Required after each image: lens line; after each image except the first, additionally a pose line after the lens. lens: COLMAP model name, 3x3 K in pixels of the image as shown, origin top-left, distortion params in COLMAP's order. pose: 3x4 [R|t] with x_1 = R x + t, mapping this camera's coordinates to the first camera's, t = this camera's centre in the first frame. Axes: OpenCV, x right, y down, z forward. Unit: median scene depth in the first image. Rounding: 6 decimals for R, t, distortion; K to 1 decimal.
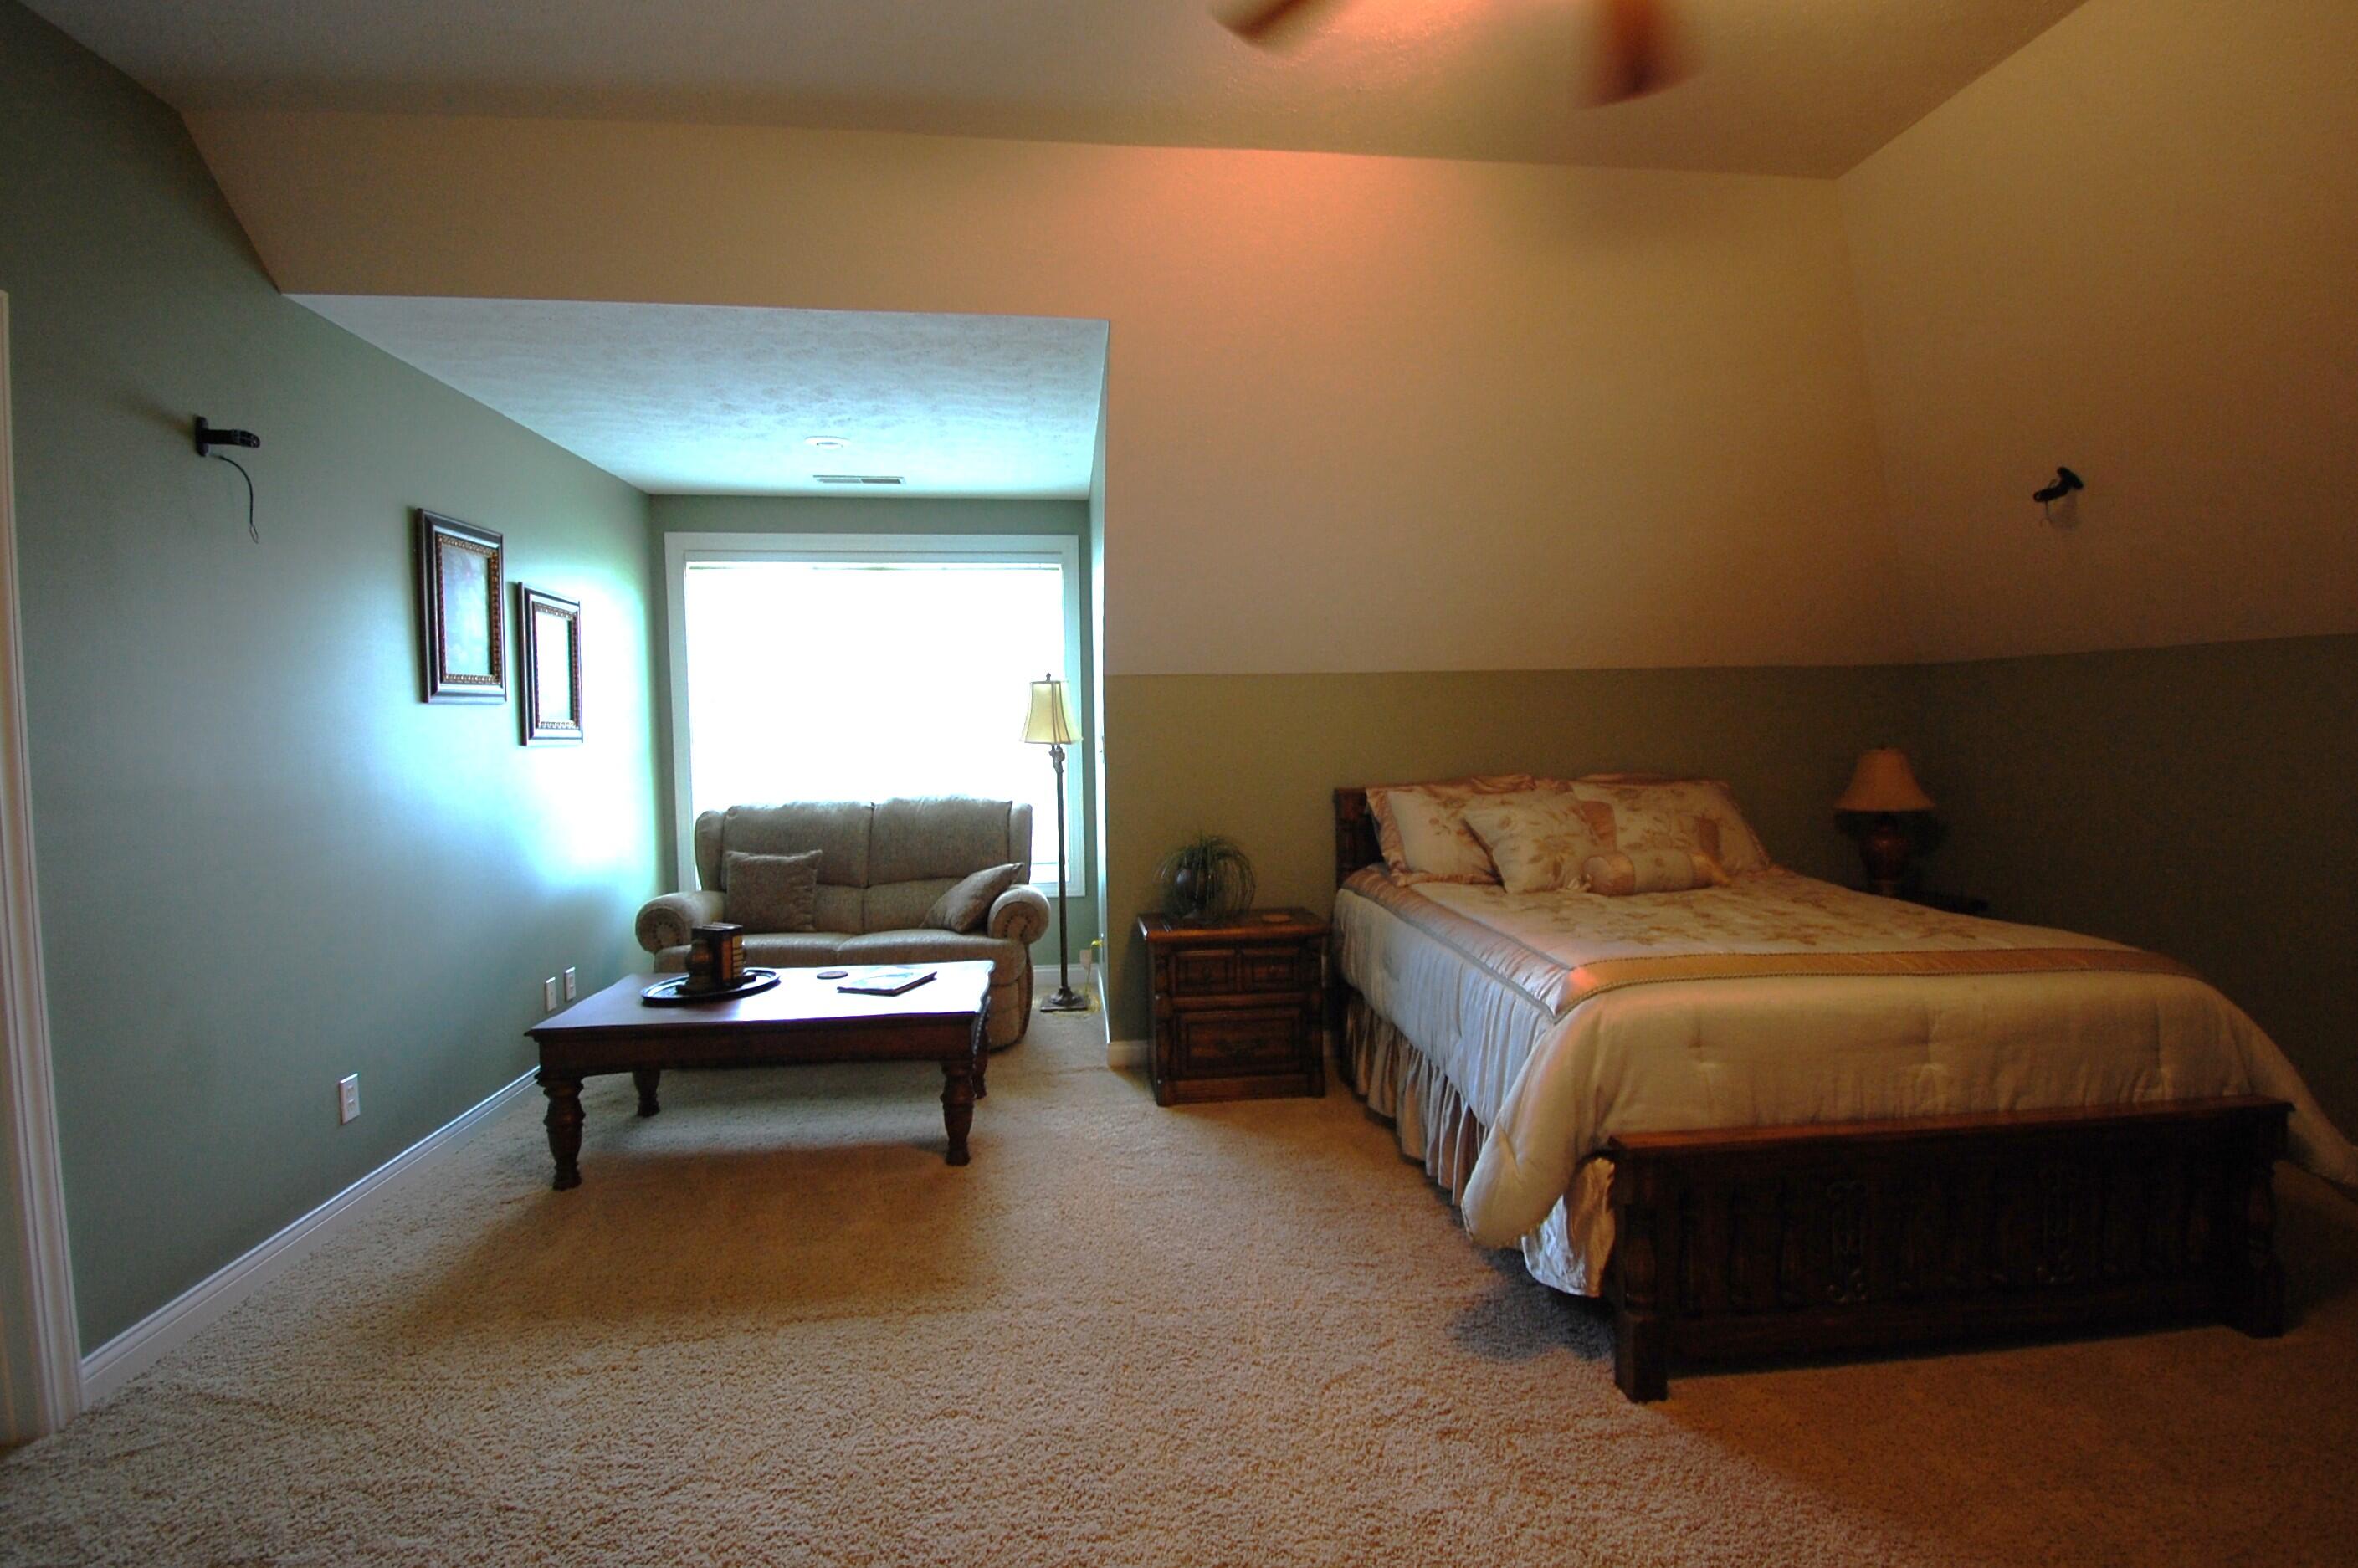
lens RADIAL K [[1066.8, 0, 1185.5], [0, 1066.8, 781.2], [0, 0, 1]] dist [0.016226, -0.025215]
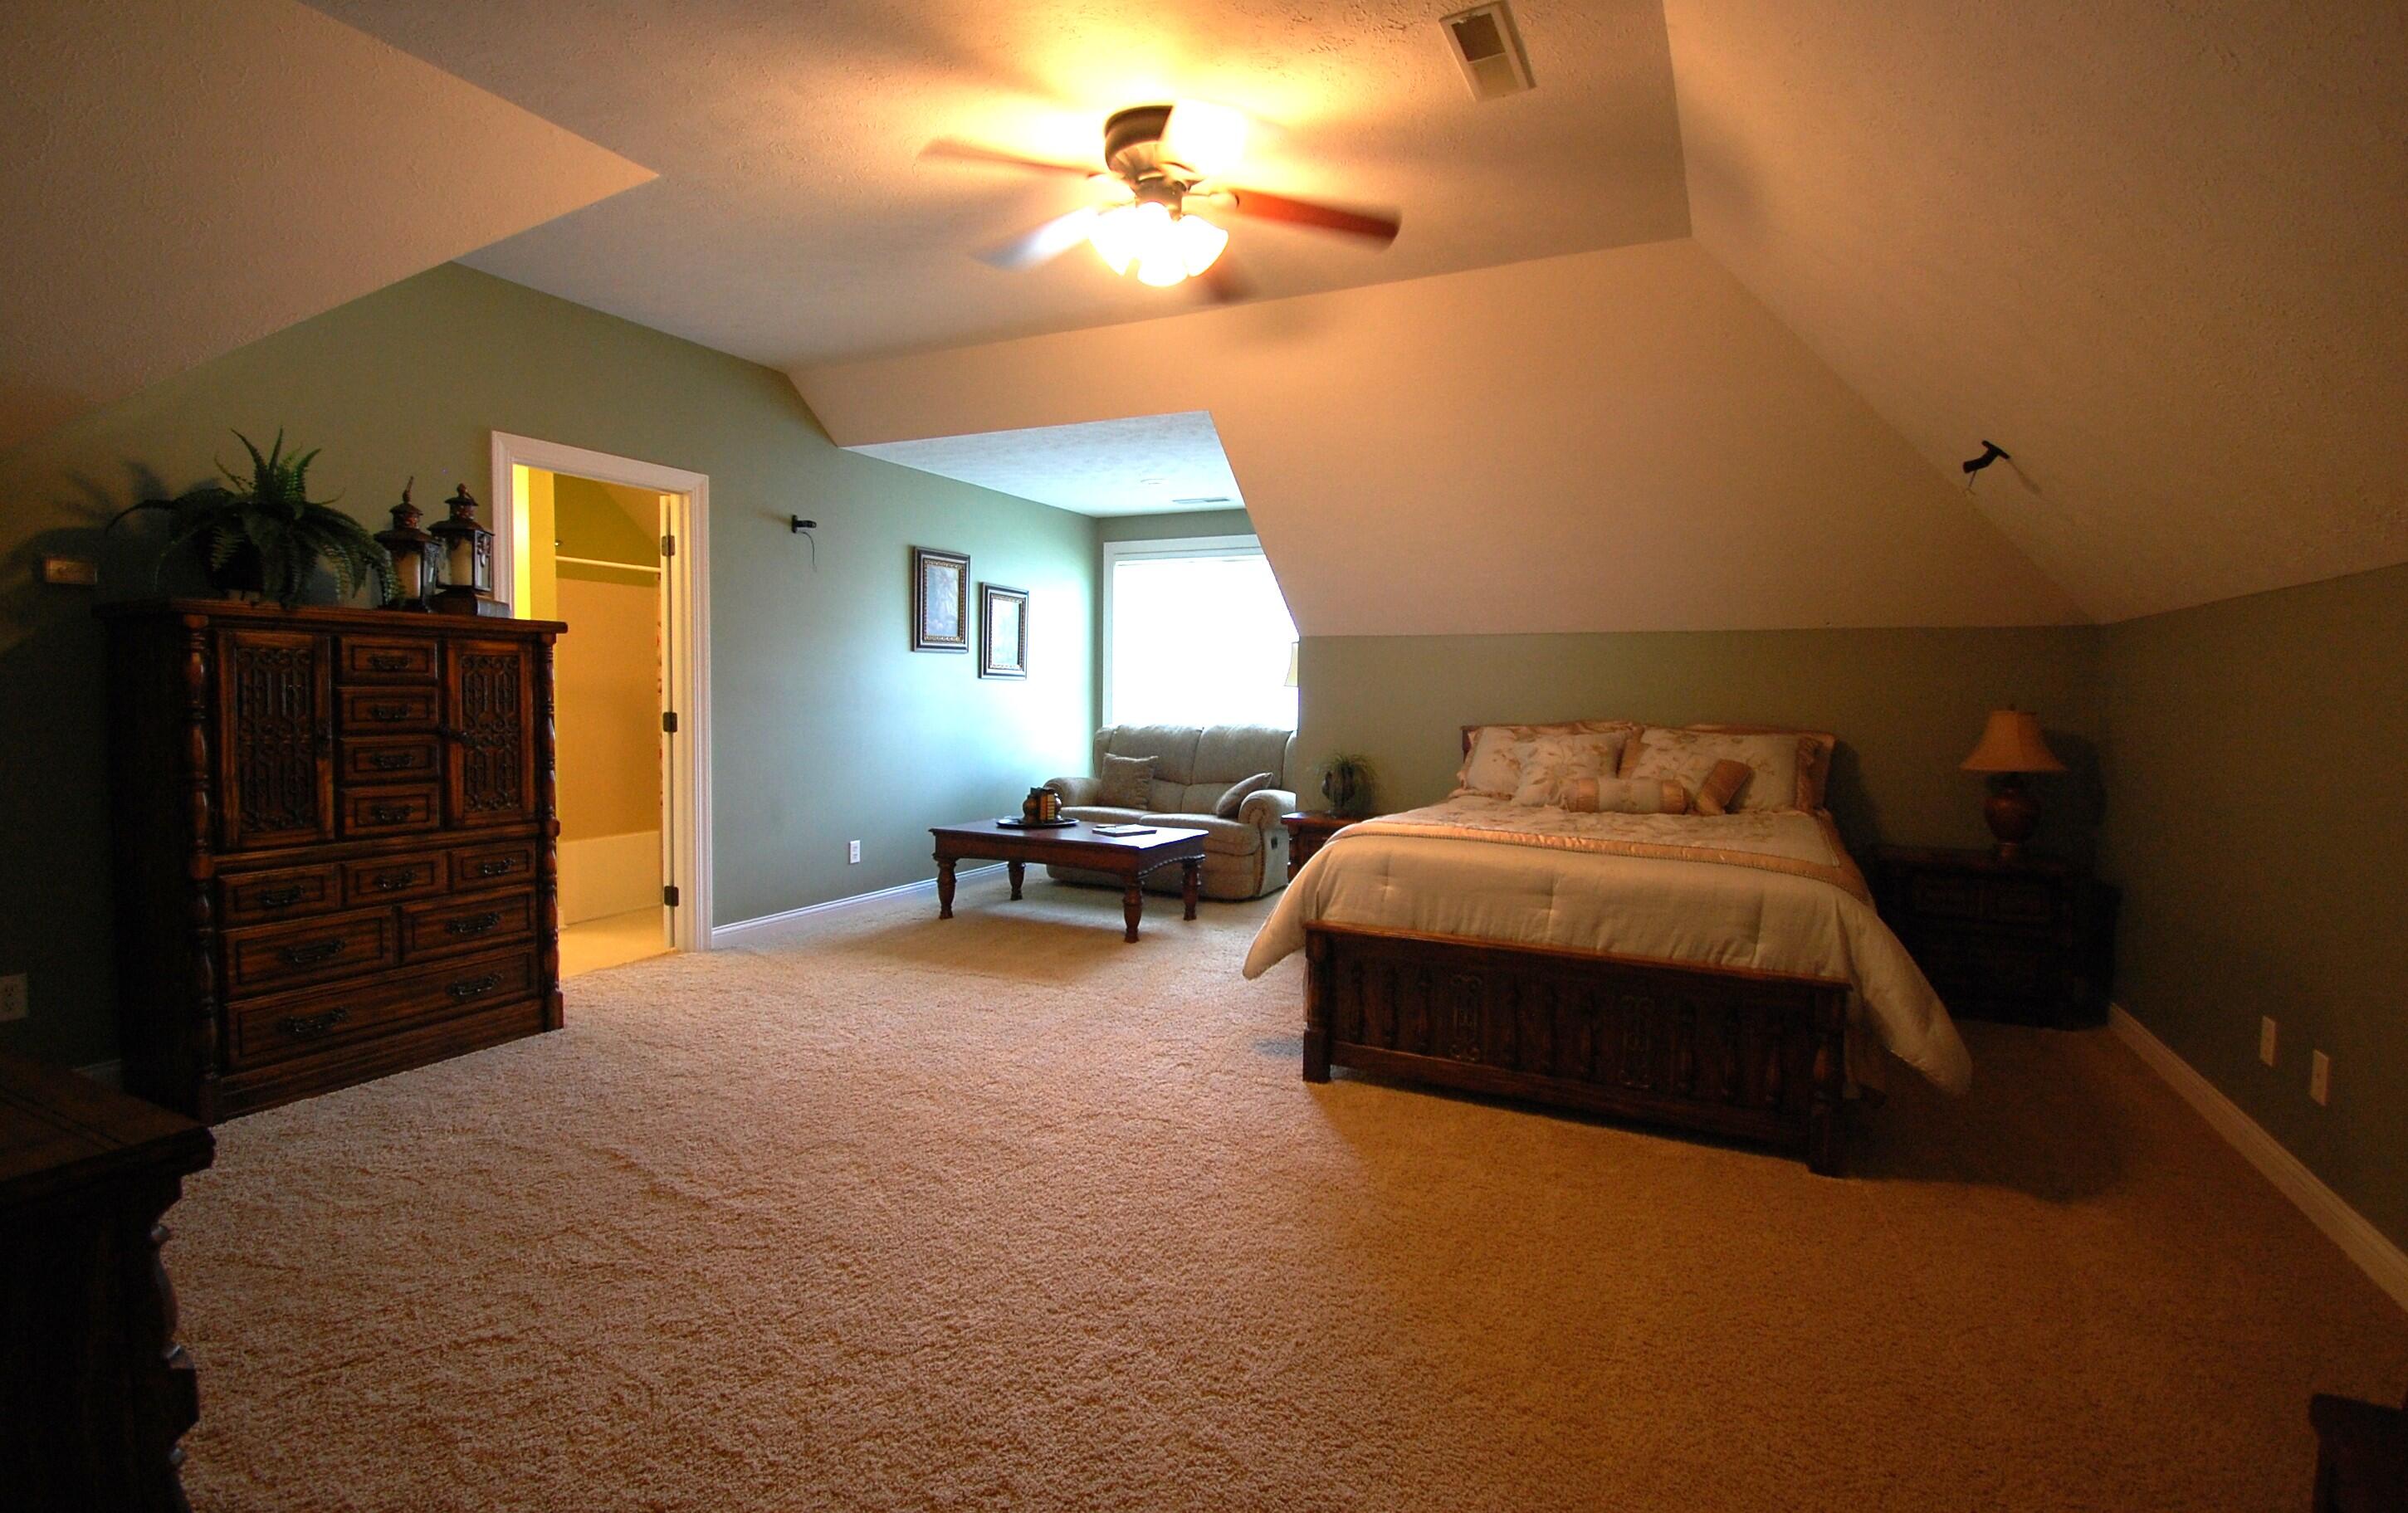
lens RADIAL K [[1043.4, 0, 1210.6], [0, 1043.4, 735.5], [0, 0, 1]] dist [0.000375, -0.018032]
pose [[0.853359, 0.048355, -0.519077, 0.648338], [-0.052464, 0.998600, 0.006775, 0.031780], [0.518678, 0.021452, 0.854701, -0.259050]]
